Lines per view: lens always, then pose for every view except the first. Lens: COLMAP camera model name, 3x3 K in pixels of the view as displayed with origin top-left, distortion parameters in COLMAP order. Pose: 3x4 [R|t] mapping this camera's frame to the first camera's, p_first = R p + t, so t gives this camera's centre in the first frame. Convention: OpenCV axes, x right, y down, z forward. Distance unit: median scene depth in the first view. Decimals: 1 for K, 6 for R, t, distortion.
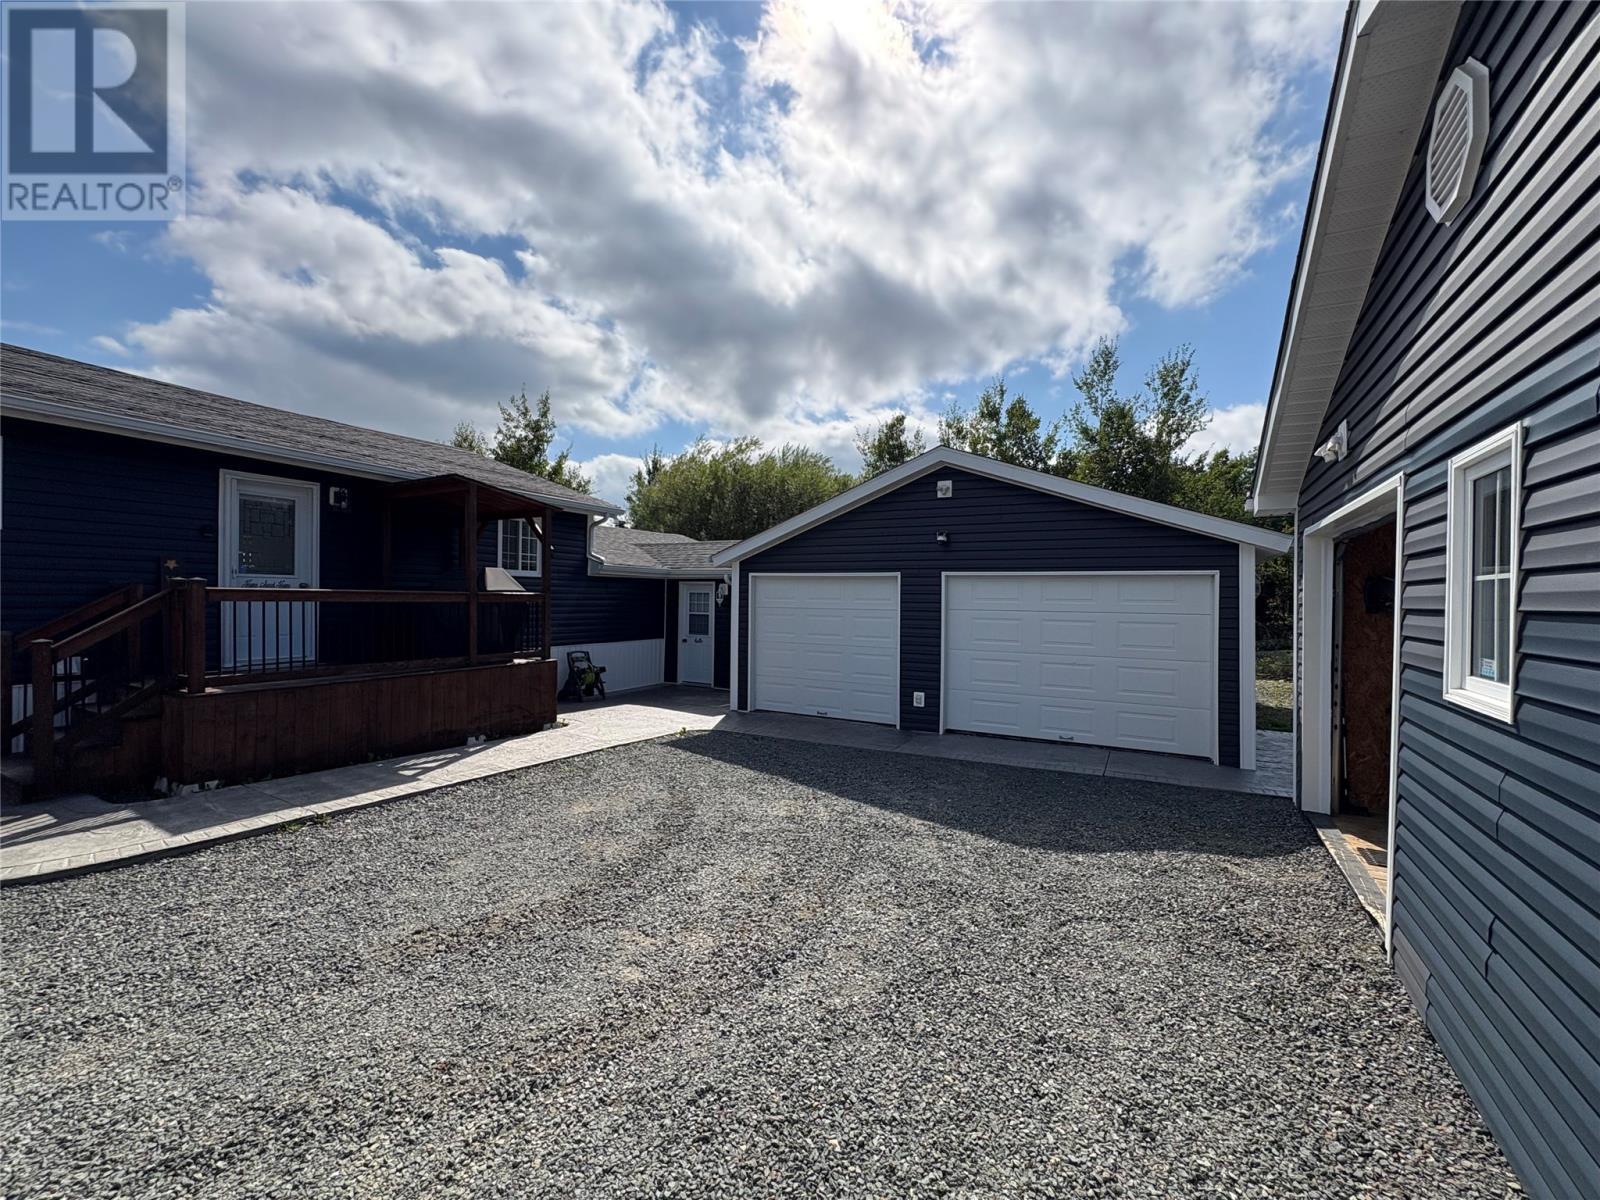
lens RADIAL K [[639.0, 0, 800.0], [0, 639.0, 600.0], [0, 0, 1]] dist [0.000905, 0.000595]
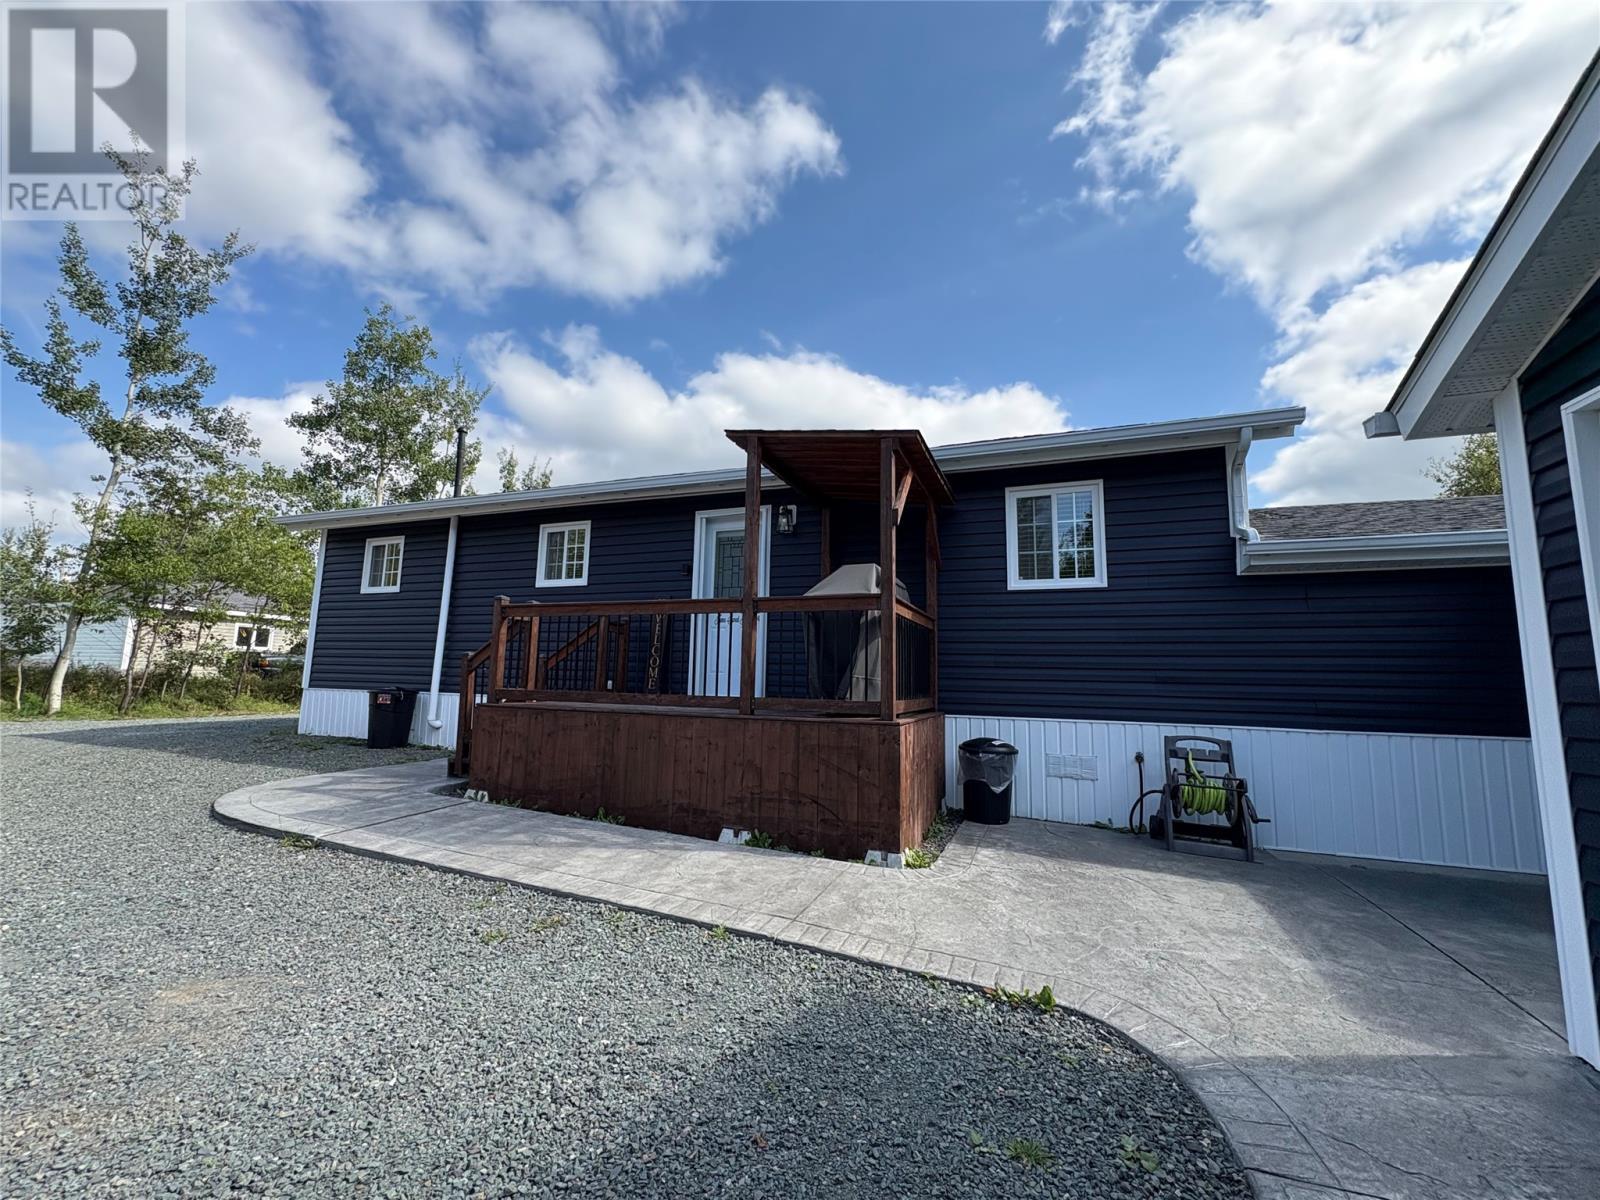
lens RADIAL K [[639.0, 0, 800.0], [0, 639.0, 600.0], [0, 0, 1]] dist [0.000905, 0.000595]
pose [[0.154366, -0.118108, -0.980929, 0.116127], [-0.028426, 0.991887, -0.123900, 0.065249], [0.987605, 0.047010, 0.149756, 0.900585]]
